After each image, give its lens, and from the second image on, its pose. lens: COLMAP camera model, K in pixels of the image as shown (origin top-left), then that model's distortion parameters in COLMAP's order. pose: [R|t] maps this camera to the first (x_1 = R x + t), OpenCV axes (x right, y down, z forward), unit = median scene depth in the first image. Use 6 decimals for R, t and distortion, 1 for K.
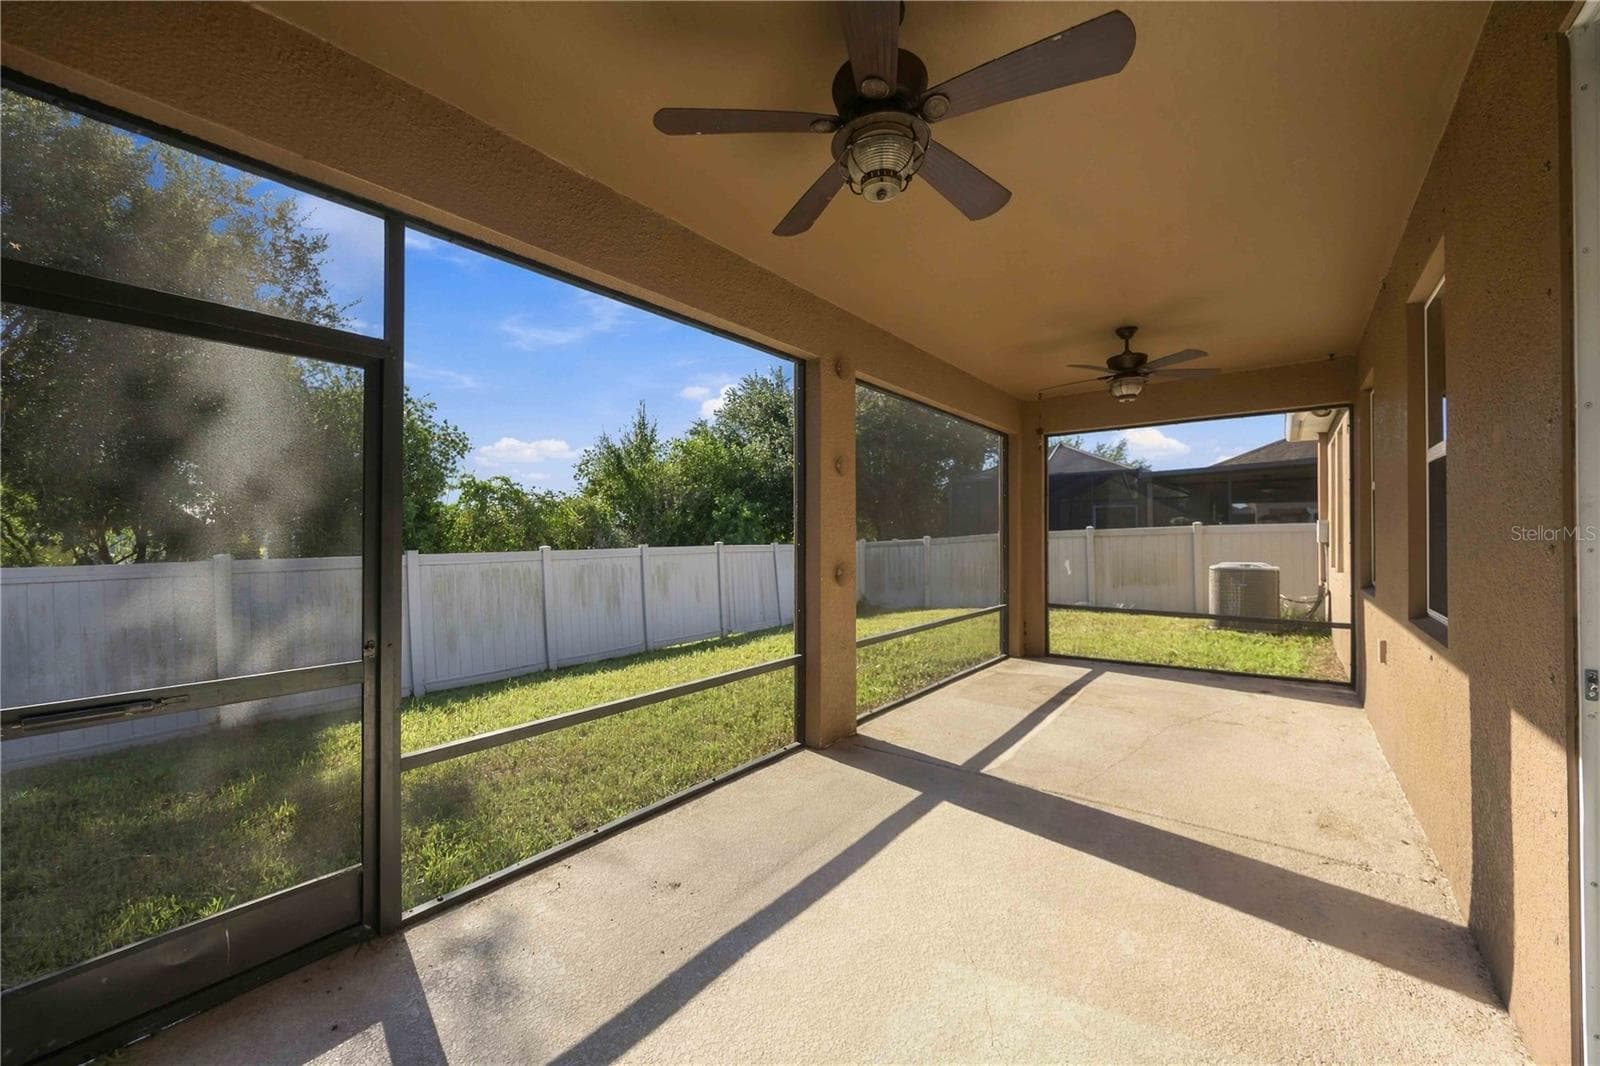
lens RADIAL K [[605.7, 0, 793.9], [0, 605.7, 540.6], [0, 0, 1]] dist [0.004393, 0.000324]
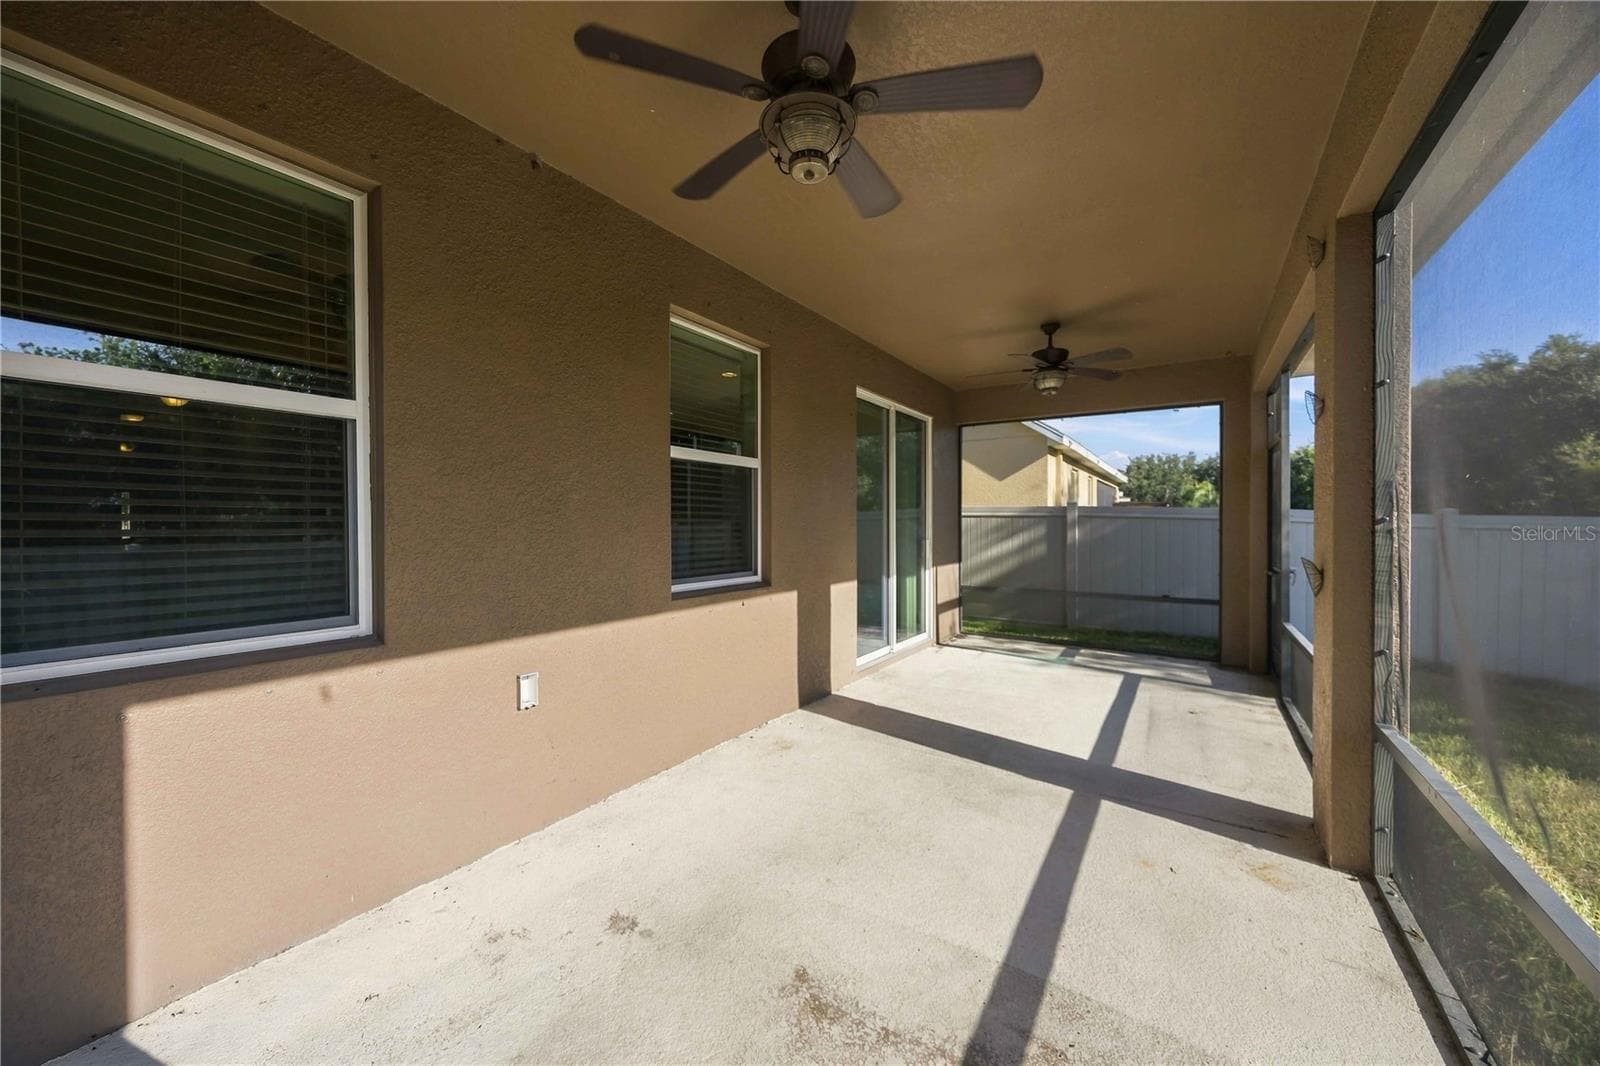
lens RADIAL K [[605.7, 0, 794.7], [0, 605.7, 522.0], [0, 0, 1]] dist [0.004393, 0.000324]
pose [[-0.995720, 0.008103, -0.092071, 0.308606], [0.007512, 0.999949, 0.006767, -0.004071], [0.092121, 0.006046, -0.995729, 0.730398]]
